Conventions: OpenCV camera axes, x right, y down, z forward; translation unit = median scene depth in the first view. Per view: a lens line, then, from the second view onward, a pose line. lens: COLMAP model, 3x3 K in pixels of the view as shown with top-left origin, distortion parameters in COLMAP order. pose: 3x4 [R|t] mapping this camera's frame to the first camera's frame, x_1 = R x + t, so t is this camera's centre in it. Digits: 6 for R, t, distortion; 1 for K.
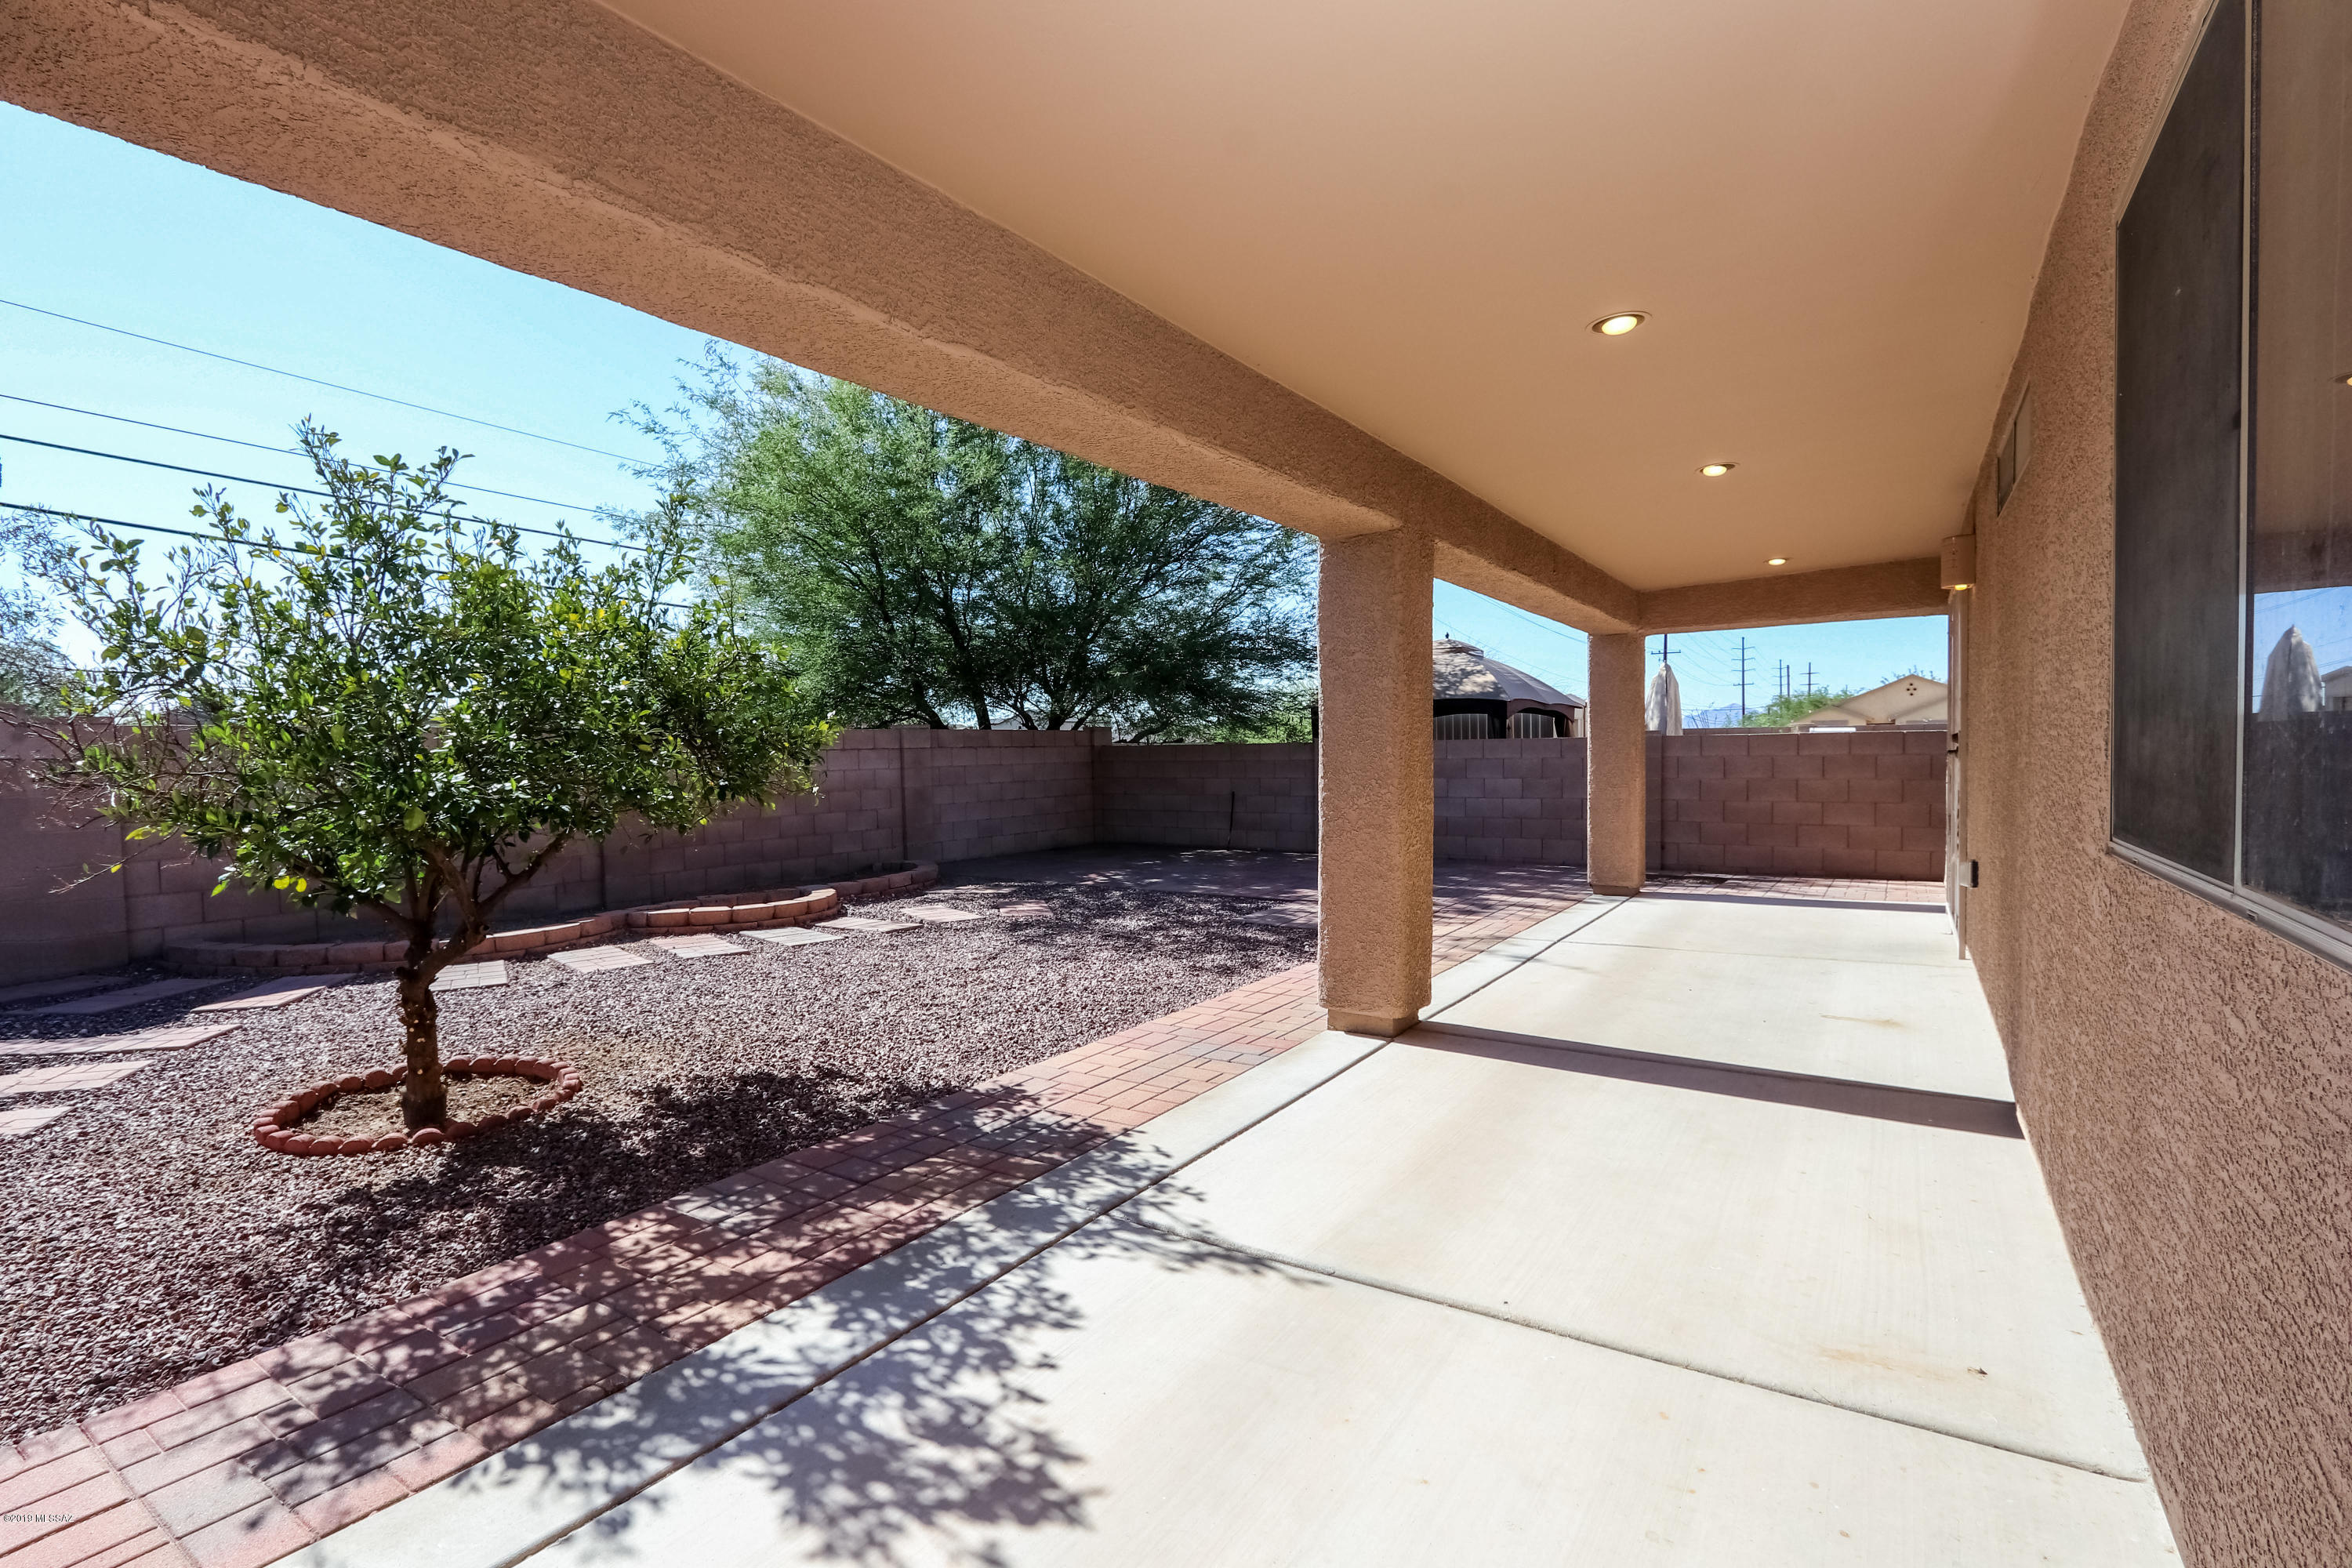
lens RADIAL K [[1086.9, 0, 1170.7], [0, 1086.9, 781.7], [0, 0, 1]] dist [-0.021369, 0.005695]
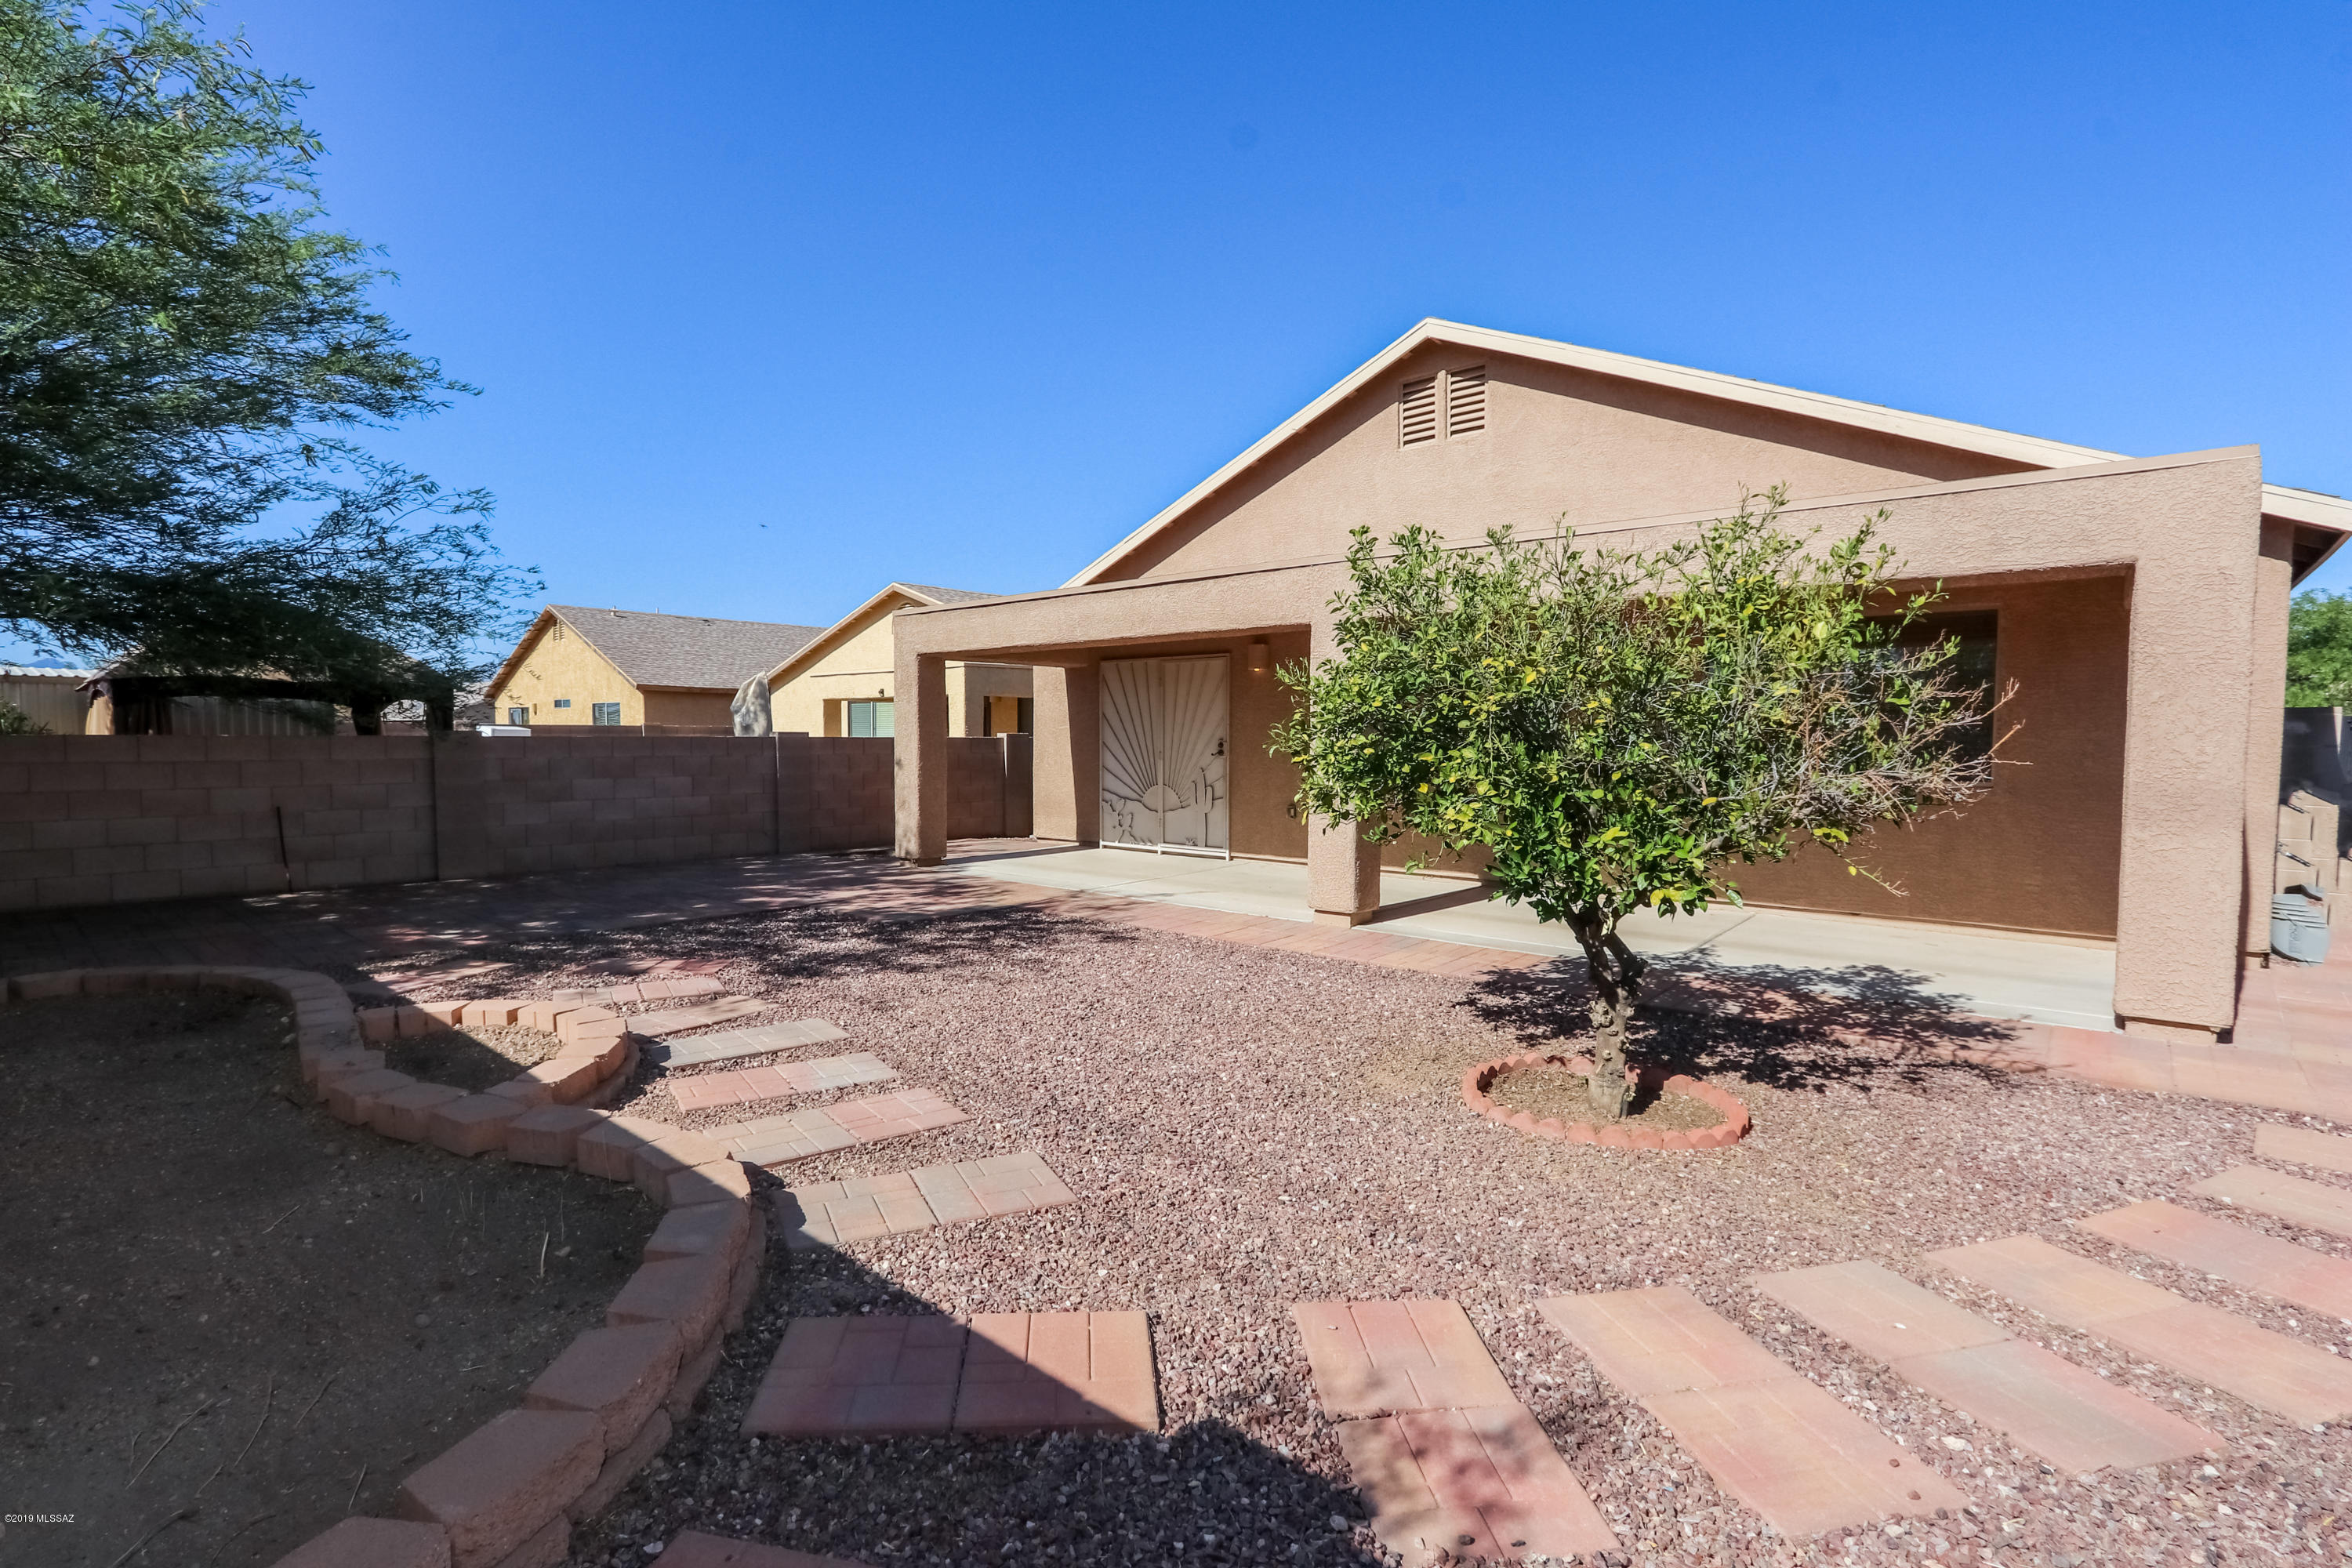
lens RADIAL K [[1086.9, 0, 1169.2], [0, 1086.9, 781.9], [0, 0, 1]] dist [-0.021369, 0.005695]
pose [[0.142644, -0.024977, 0.989459, -2.132556], [0.019330, 0.999561, 0.022446, -0.040725], [-0.989585, 0.015925, 0.143065, 1.519184]]
